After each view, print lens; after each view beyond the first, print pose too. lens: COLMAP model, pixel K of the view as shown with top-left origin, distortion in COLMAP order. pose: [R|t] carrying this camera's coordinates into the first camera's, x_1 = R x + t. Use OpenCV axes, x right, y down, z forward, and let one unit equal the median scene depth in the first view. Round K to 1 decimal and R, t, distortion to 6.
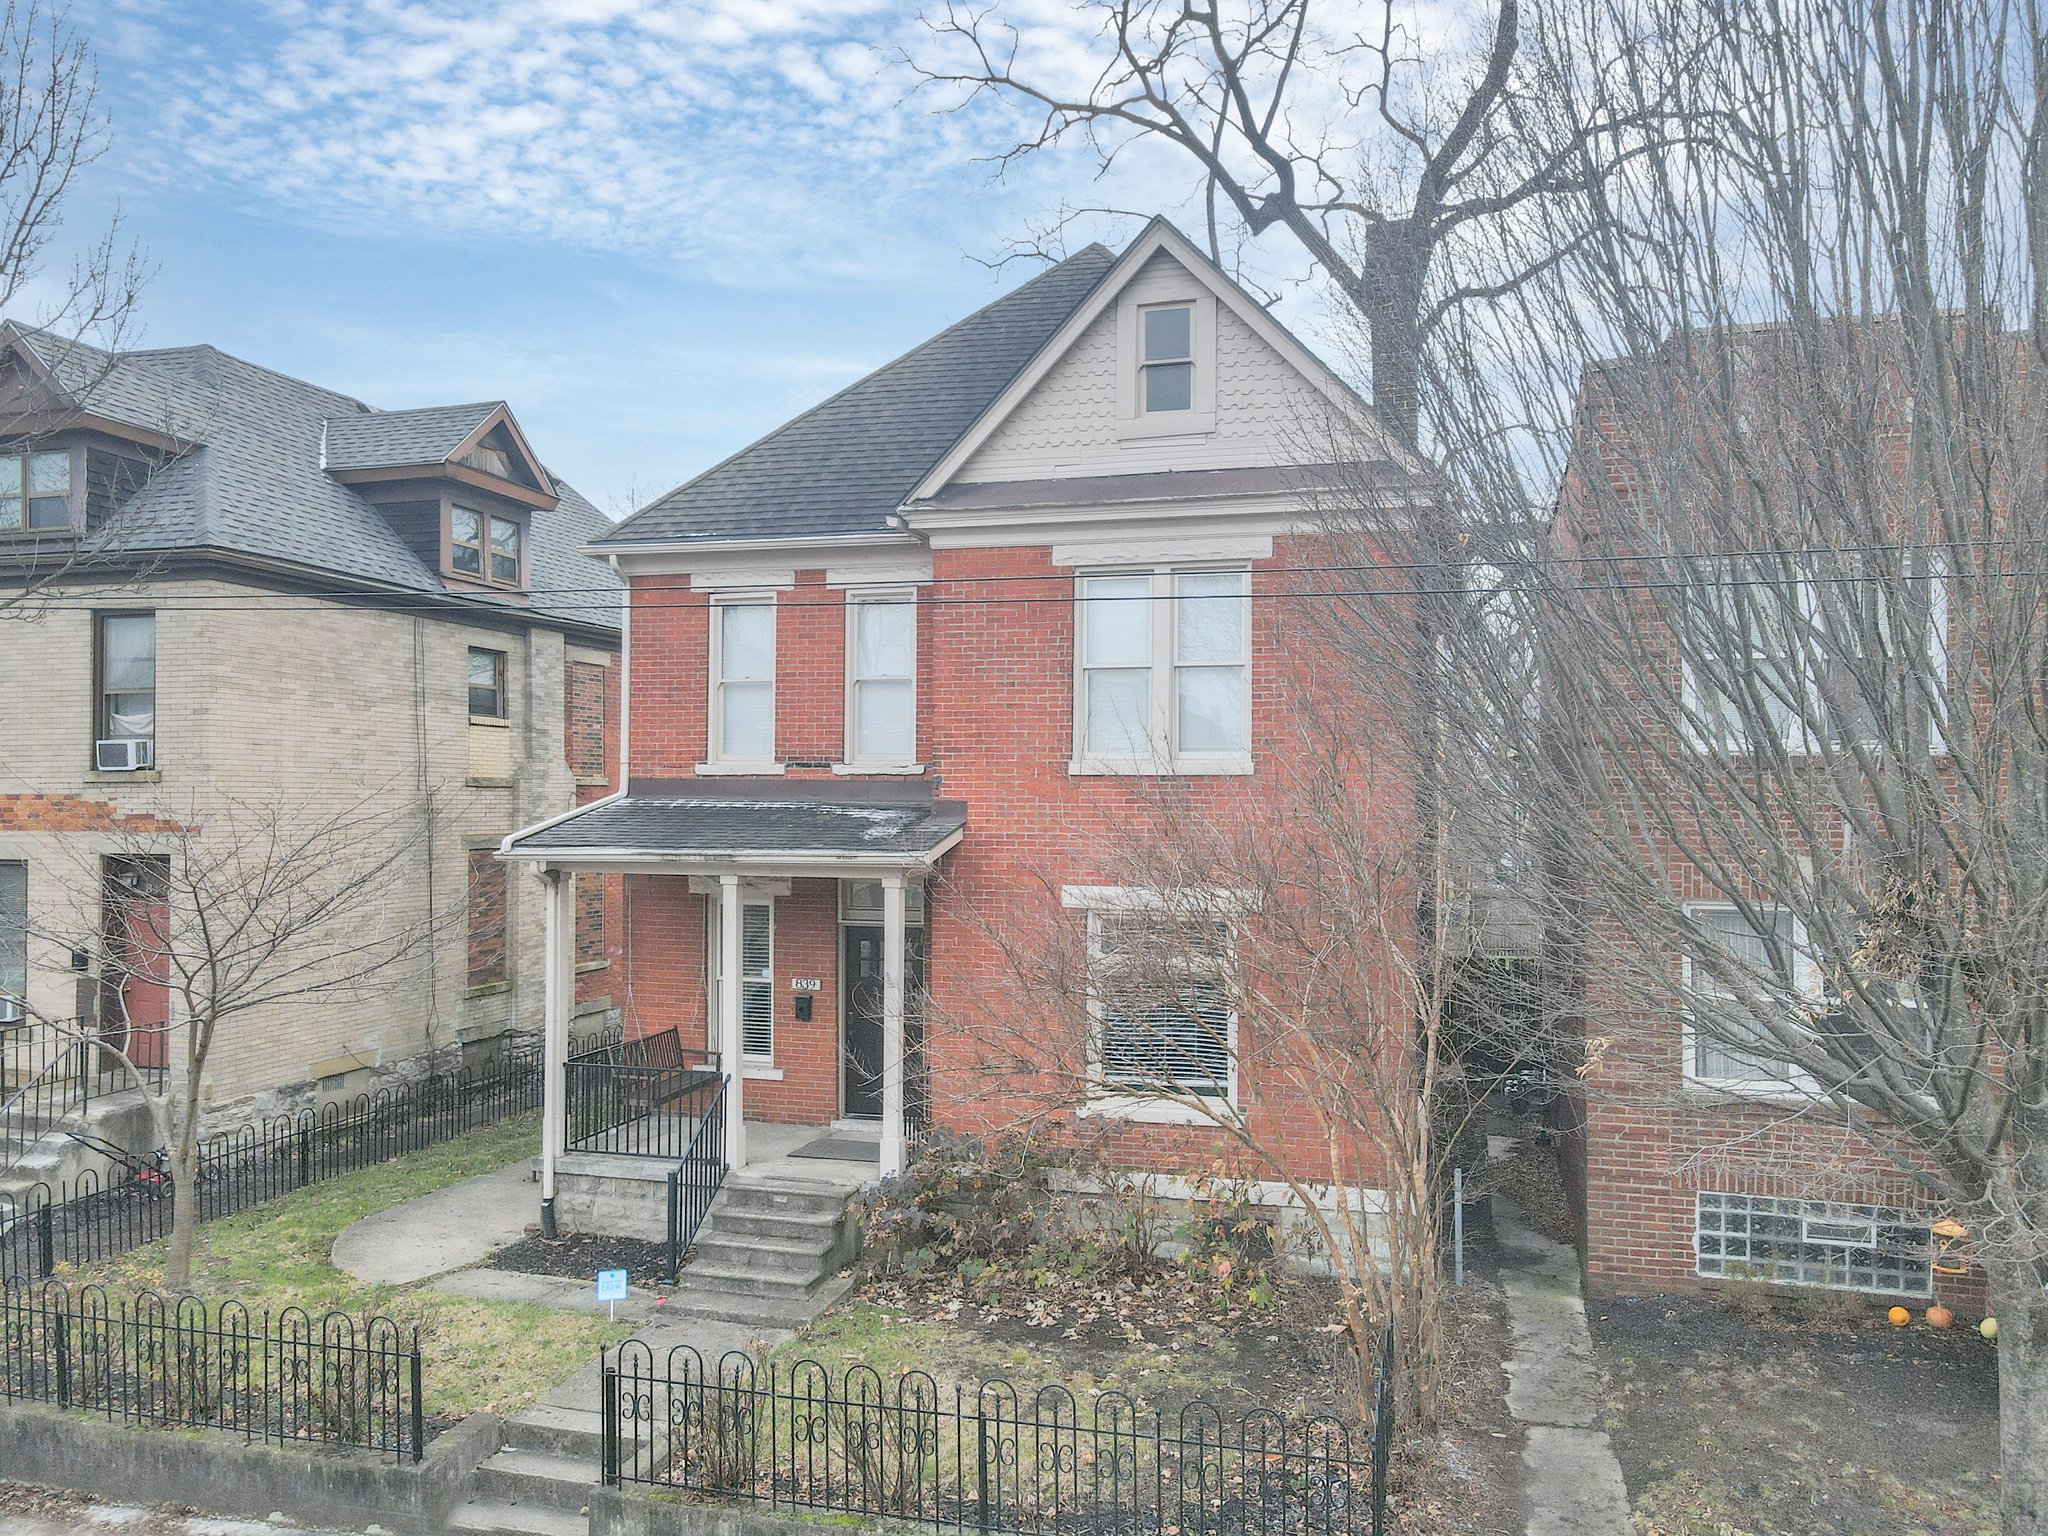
lens RADIAL K [[1499.5, 0, 1024.3], [0, 1499.5, 788.5], [0, 0, 1]] dist [0.021422, 0.000144]
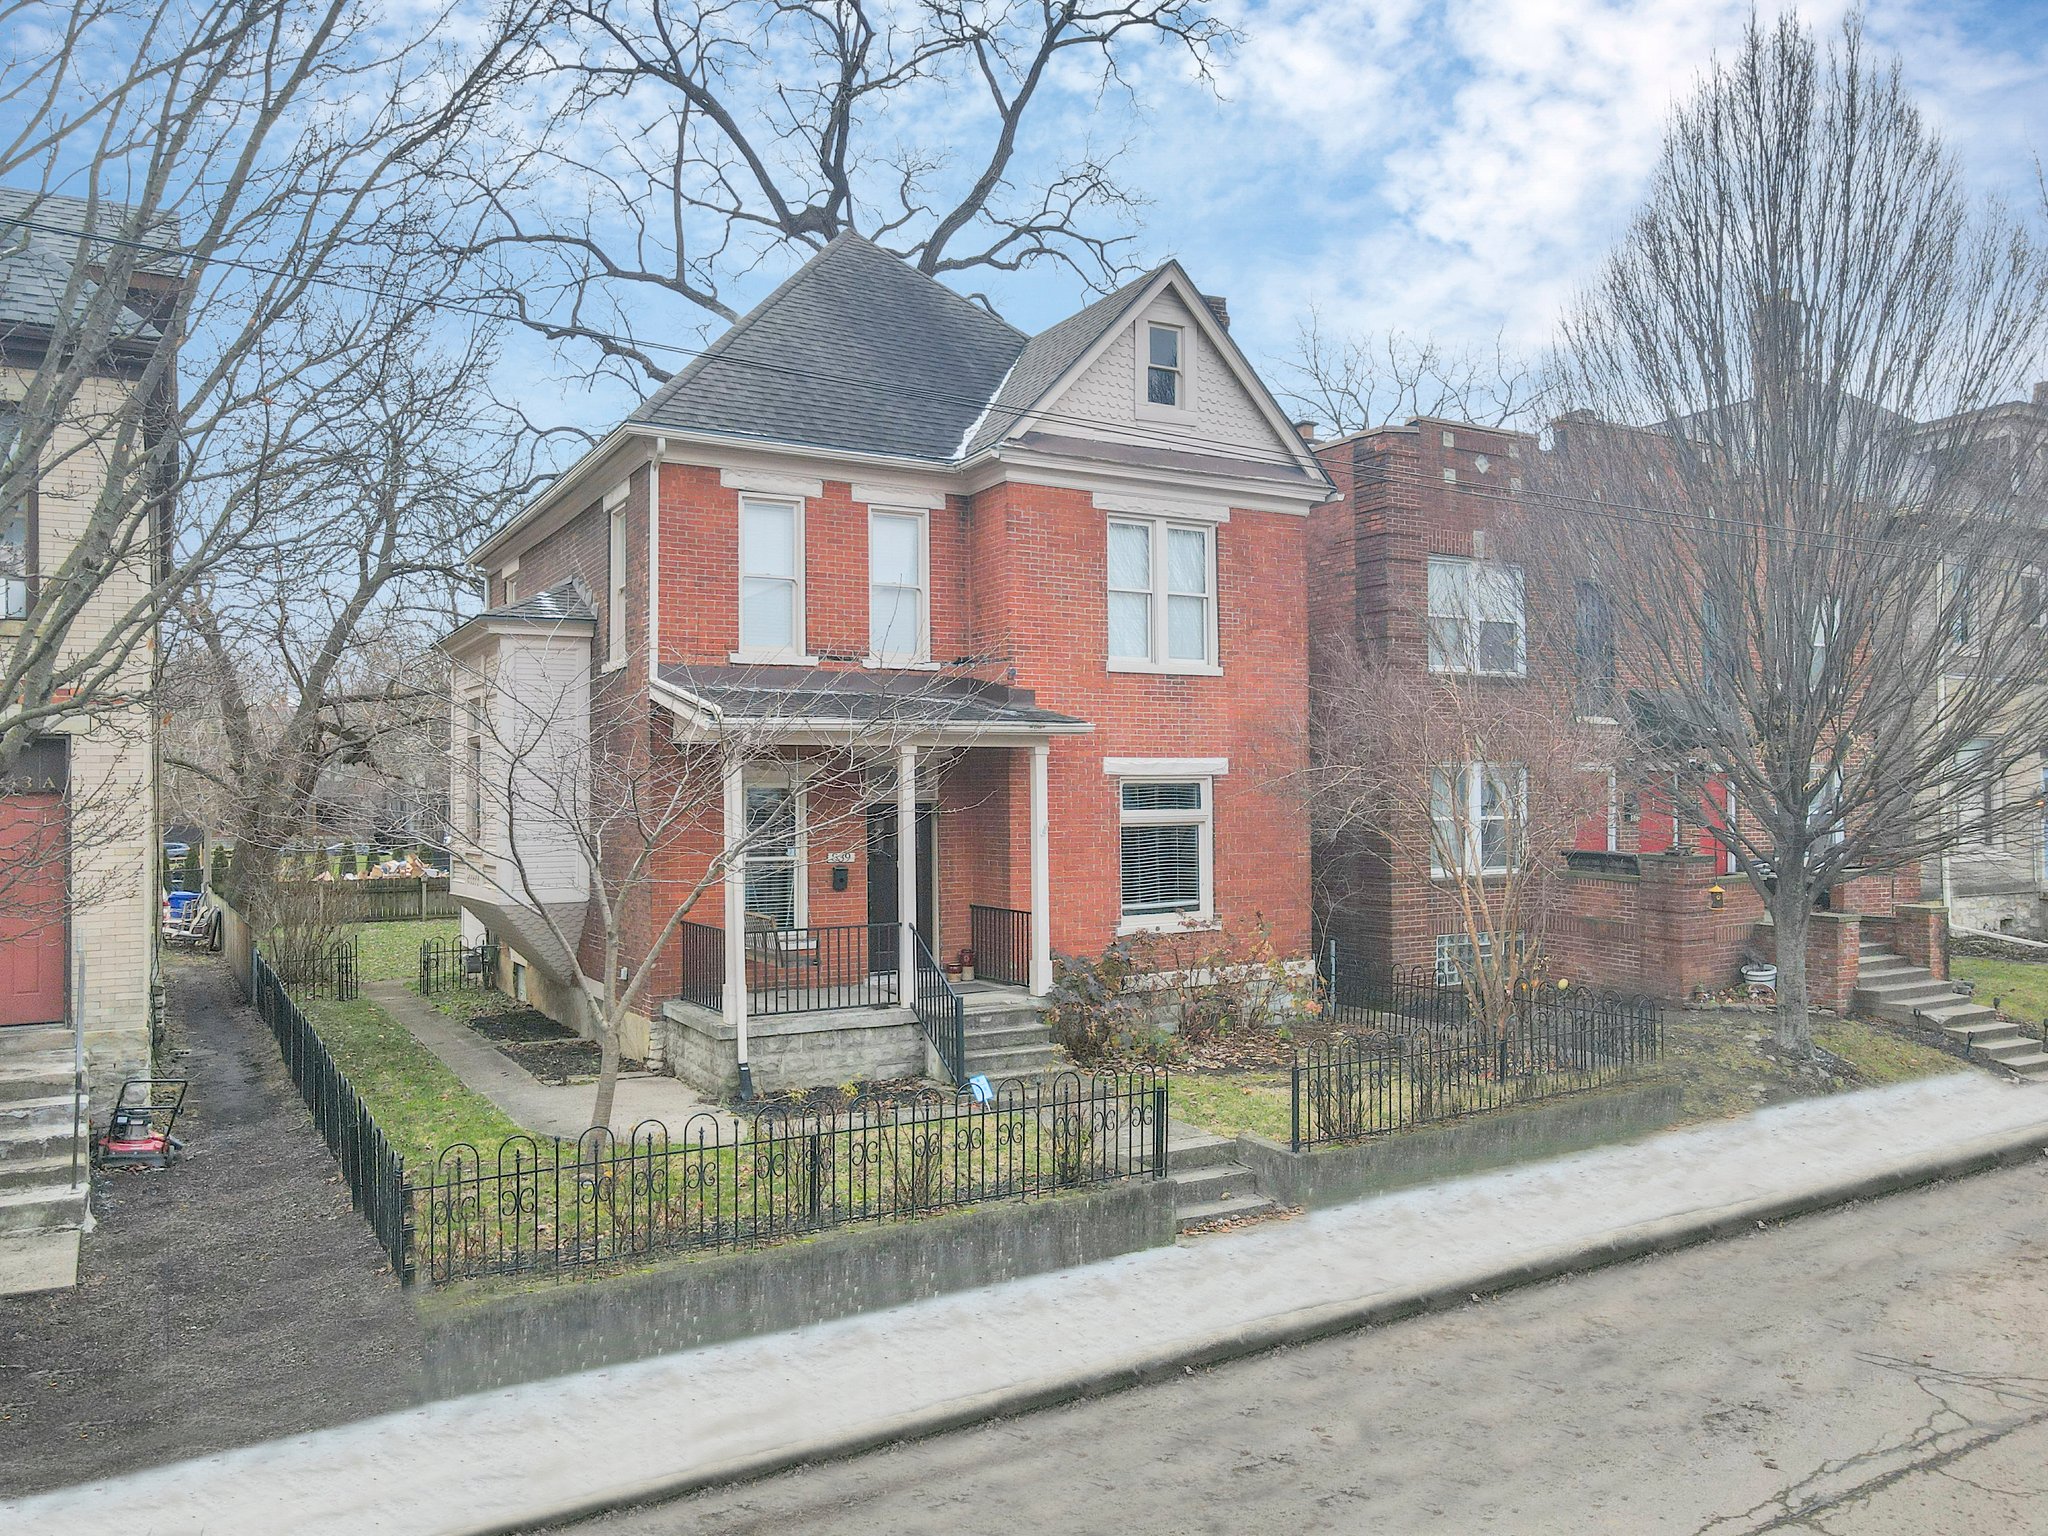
lens RADIAL K [[1494.2, 0, 1024.0], [0, 1494.2, 768.0], [0, 0, 1]] dist [0.004153, 0.000213]
pose [[0.696183, 0.003337, 0.717856, -0.920657], [0.008080, 0.999889, -0.012483, 0.087440], [-0.717819, 0.014491, 0.696079, 0.157228]]
